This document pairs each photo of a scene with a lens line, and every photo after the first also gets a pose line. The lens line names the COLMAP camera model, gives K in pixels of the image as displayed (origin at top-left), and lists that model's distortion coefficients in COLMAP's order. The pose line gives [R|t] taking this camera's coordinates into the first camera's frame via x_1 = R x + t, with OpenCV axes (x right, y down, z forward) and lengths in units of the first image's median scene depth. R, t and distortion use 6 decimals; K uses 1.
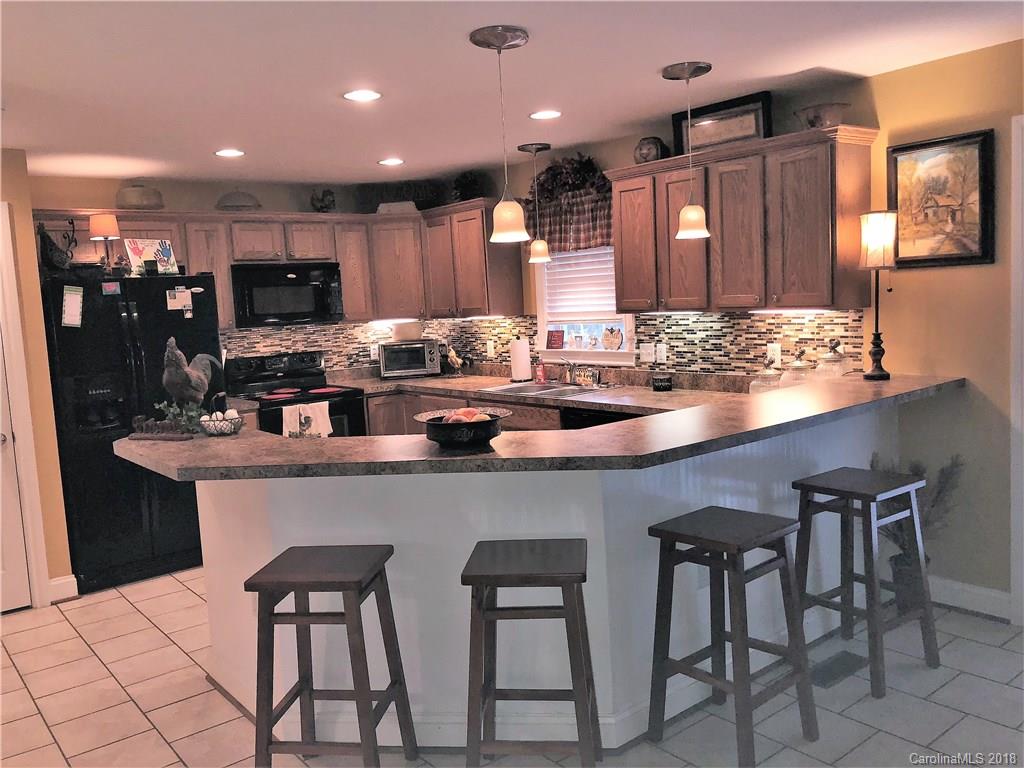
lens RADIAL K [[848.4, 0, 518.4], [0, 848.4, 382.9], [0, 0, 1]] dist [0.002597, 0.011051]
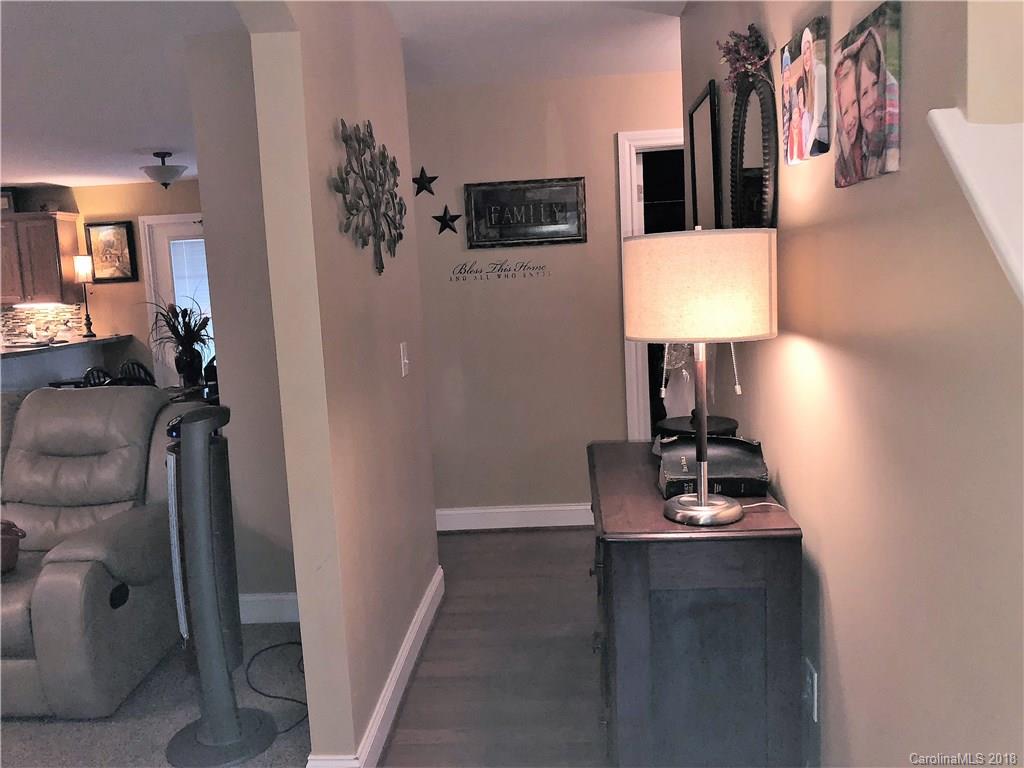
lens RADIAL K [[848.4, 0, 517.4], [0, 848.4, 377.1], [0, 0, 1]] dist [0.002597, 0.011051]
pose [[0.675756, -0.065664, 0.734195, -0.383970], [0.091182, 0.995821, 0.005139, 0.173724], [-0.731464, 0.063473, 0.678919, -1.121356]]
